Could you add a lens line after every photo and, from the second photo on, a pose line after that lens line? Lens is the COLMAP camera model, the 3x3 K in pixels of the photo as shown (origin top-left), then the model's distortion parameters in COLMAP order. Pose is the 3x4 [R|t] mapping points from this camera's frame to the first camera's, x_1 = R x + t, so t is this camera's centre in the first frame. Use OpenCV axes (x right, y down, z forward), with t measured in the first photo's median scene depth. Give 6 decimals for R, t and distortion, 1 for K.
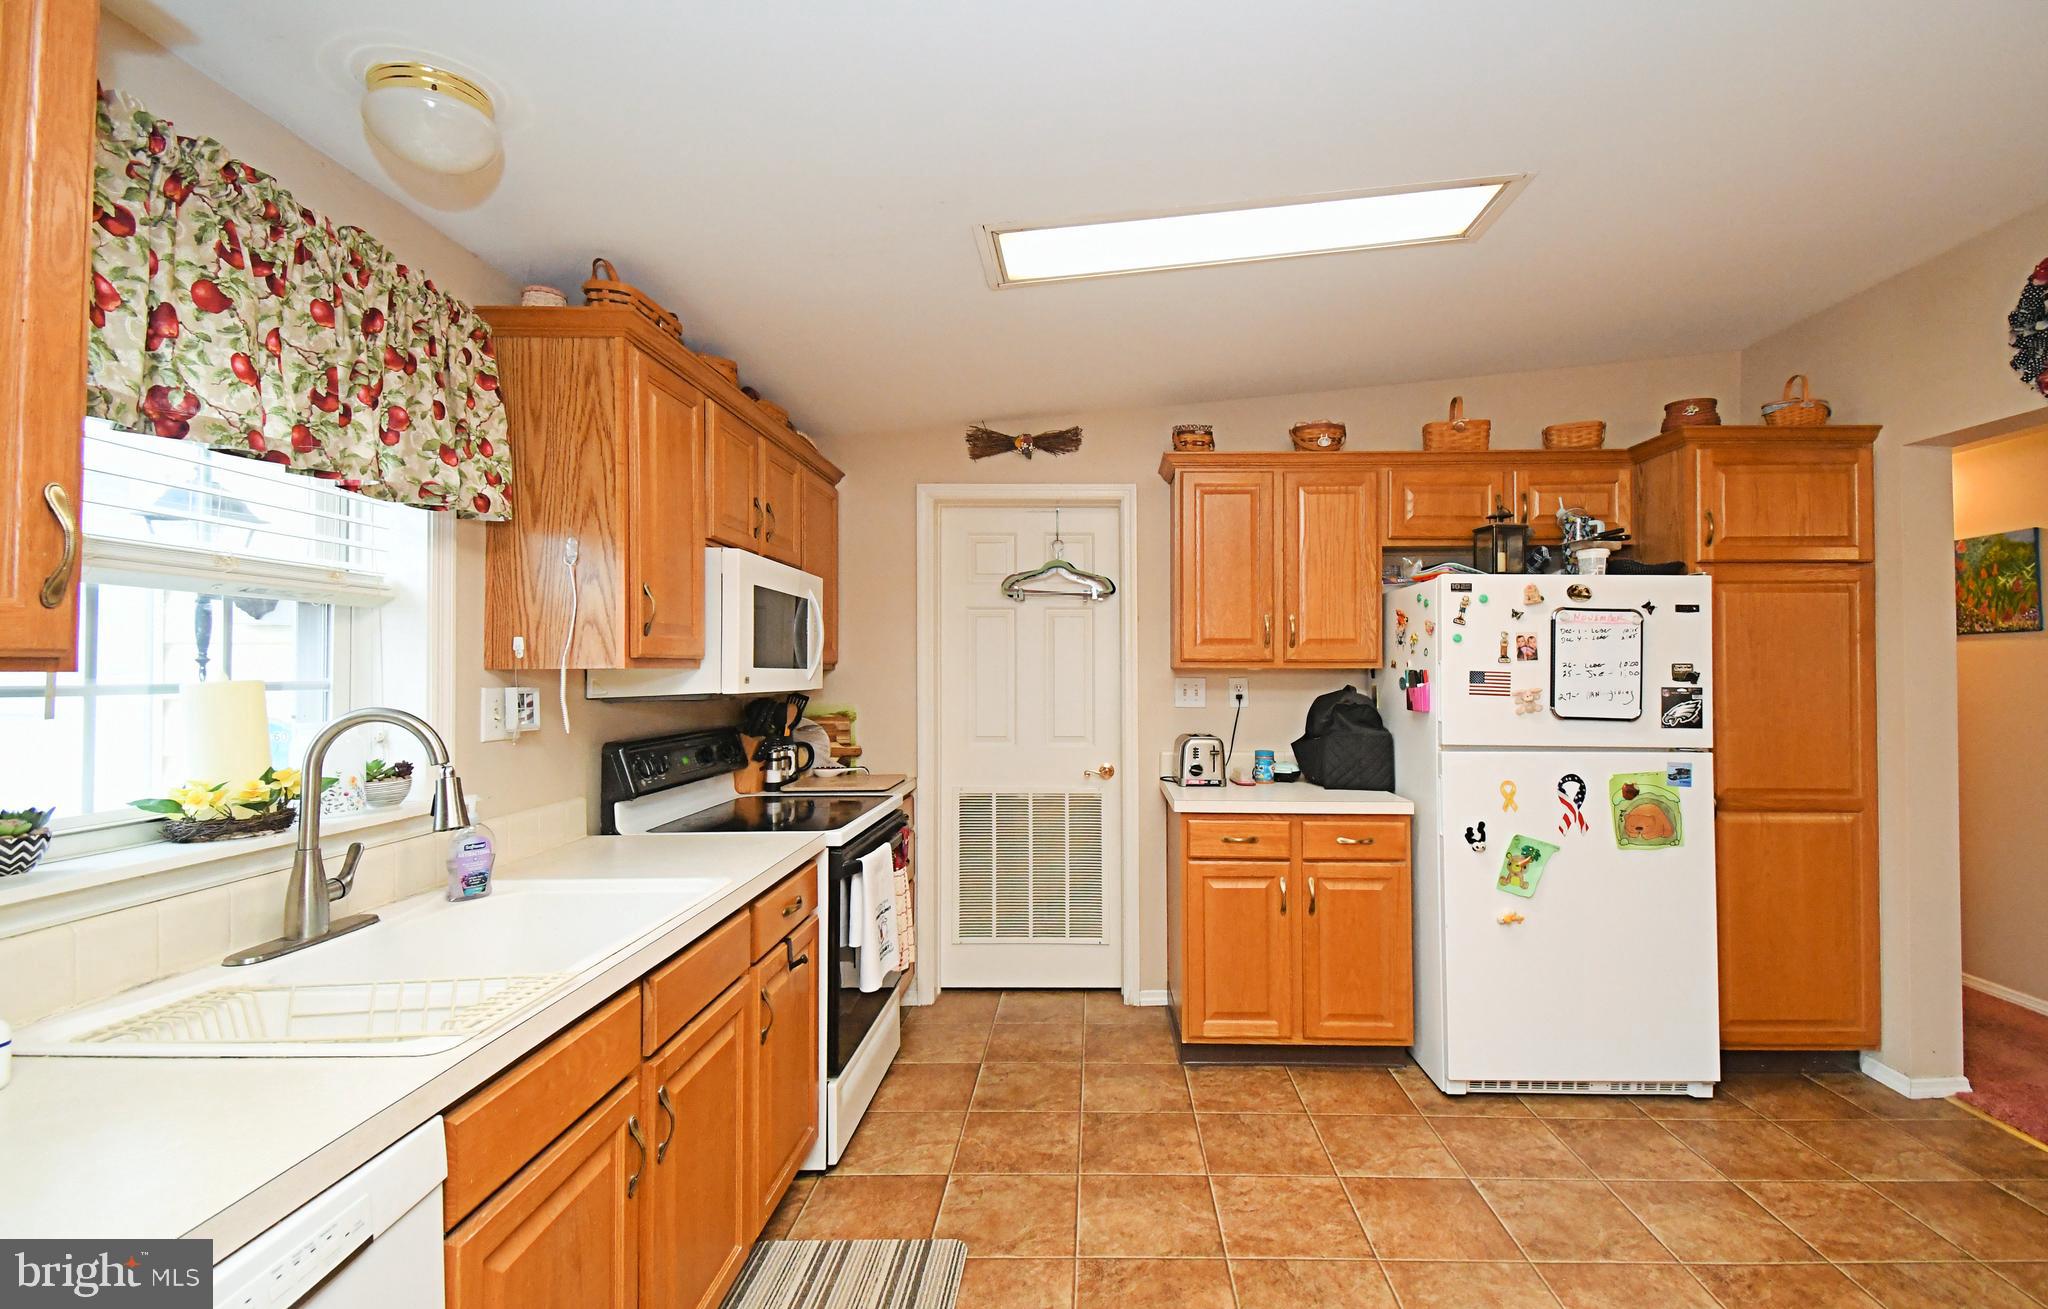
lens RADIAL K [[857.2, 0, 1069.6], [0, 857.2, 648.9], [0, 0, 1]] dist [0.000753, -0.016068]
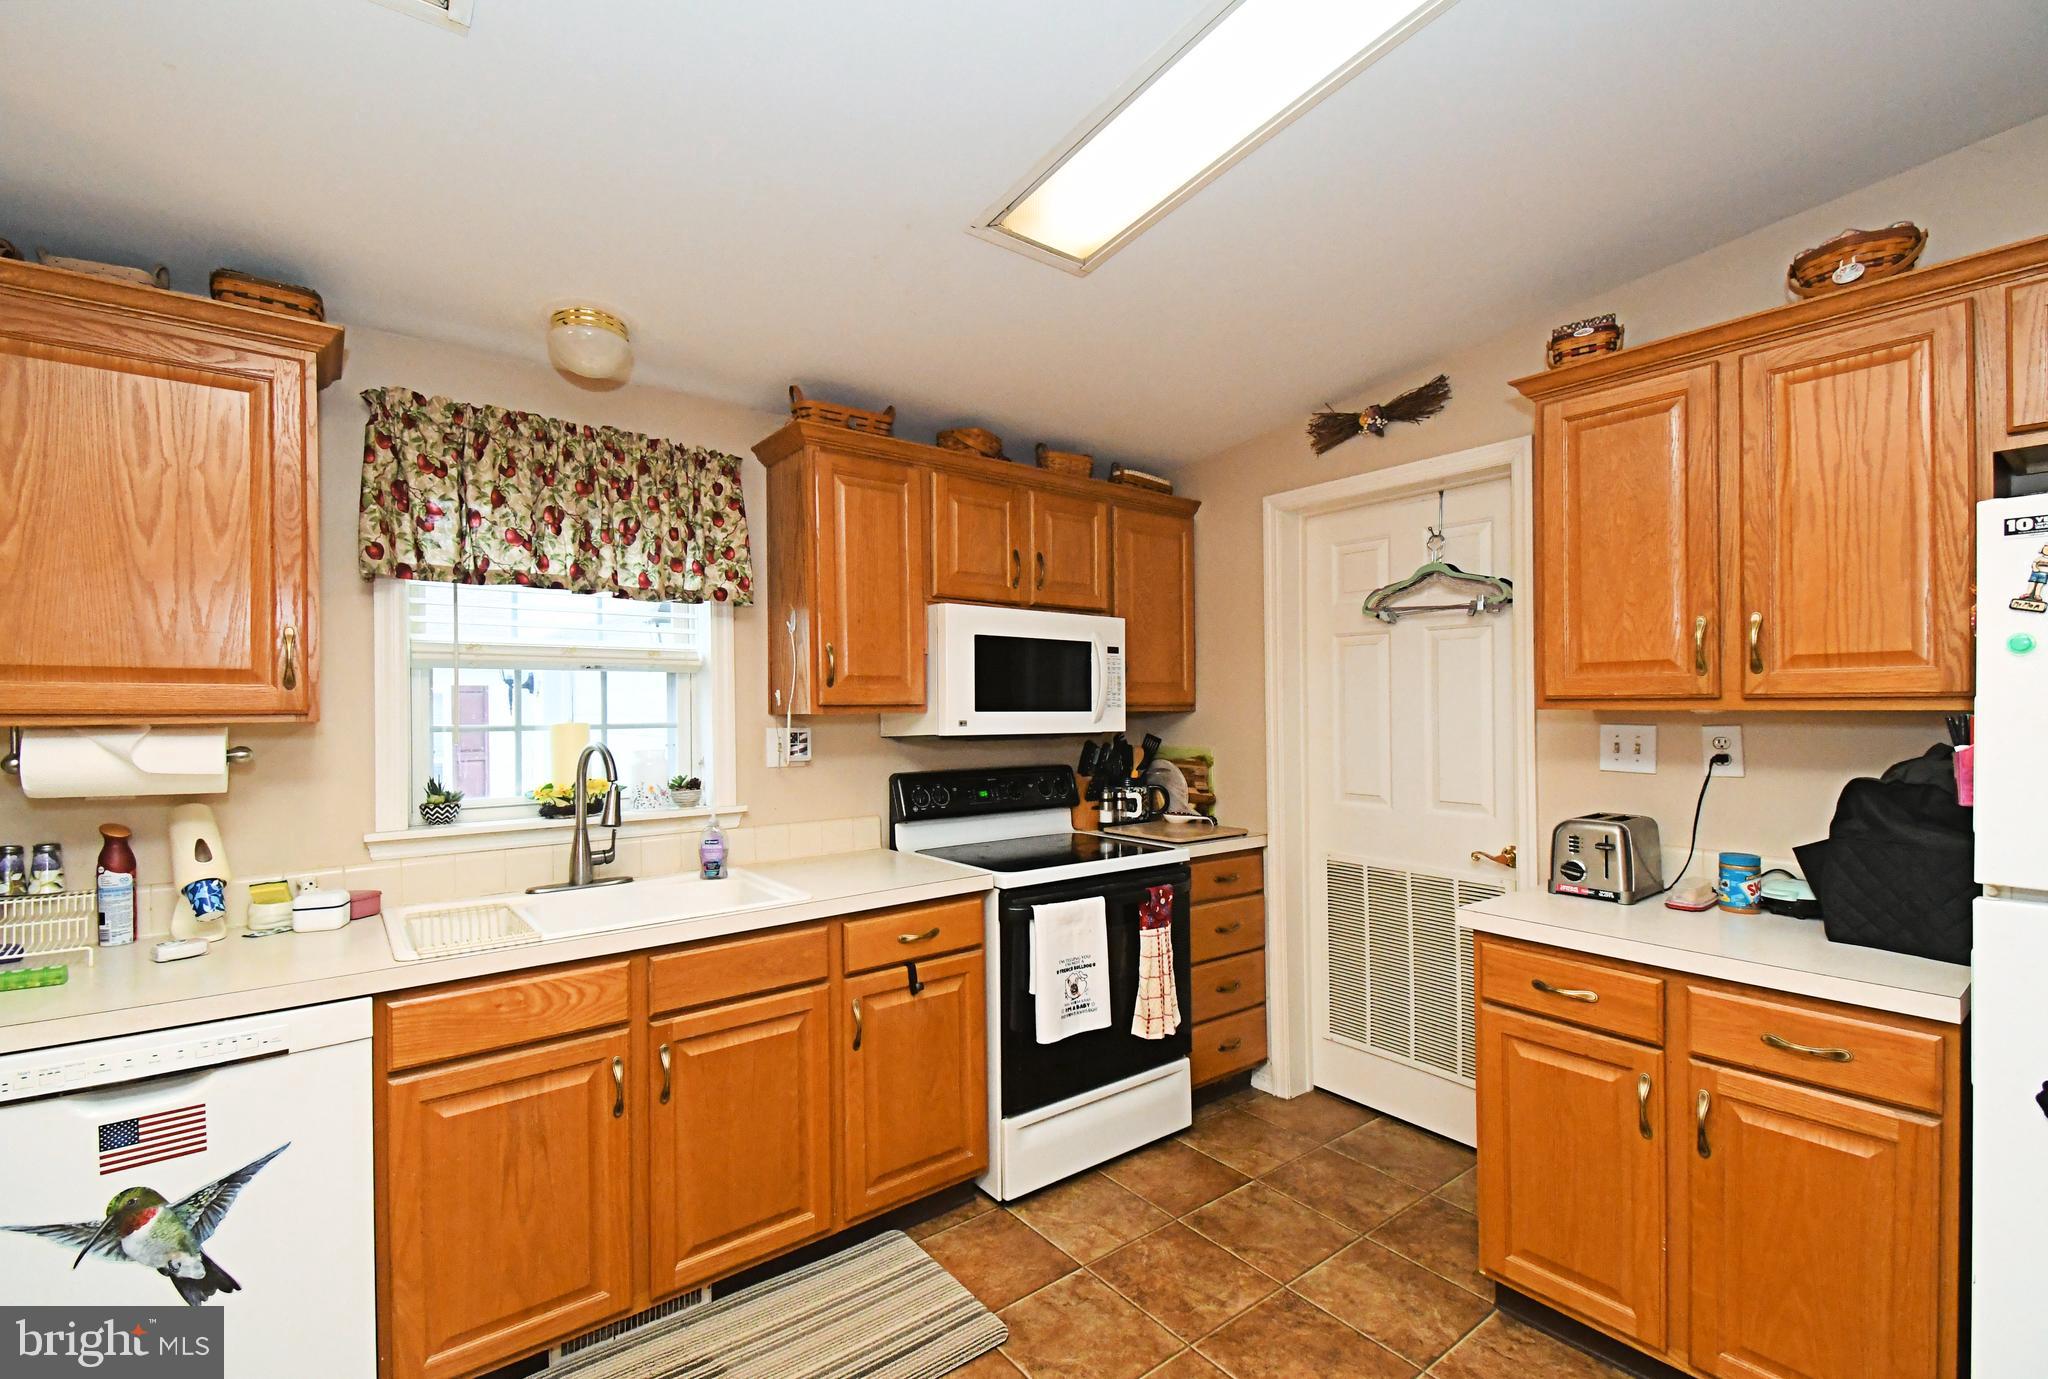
lens RADIAL K [[872.0, 0, 1023.1], [0, 872.0, 708.3], [0, 0, 1]] dist [0.012043, -0.017641]
pose [[0.619770, -0.002162, -0.784780, 0.492143], [0.023756, 0.999590, 0.016008, 0.001404], [0.784424, -0.028565, 0.619567, 0.345159]]
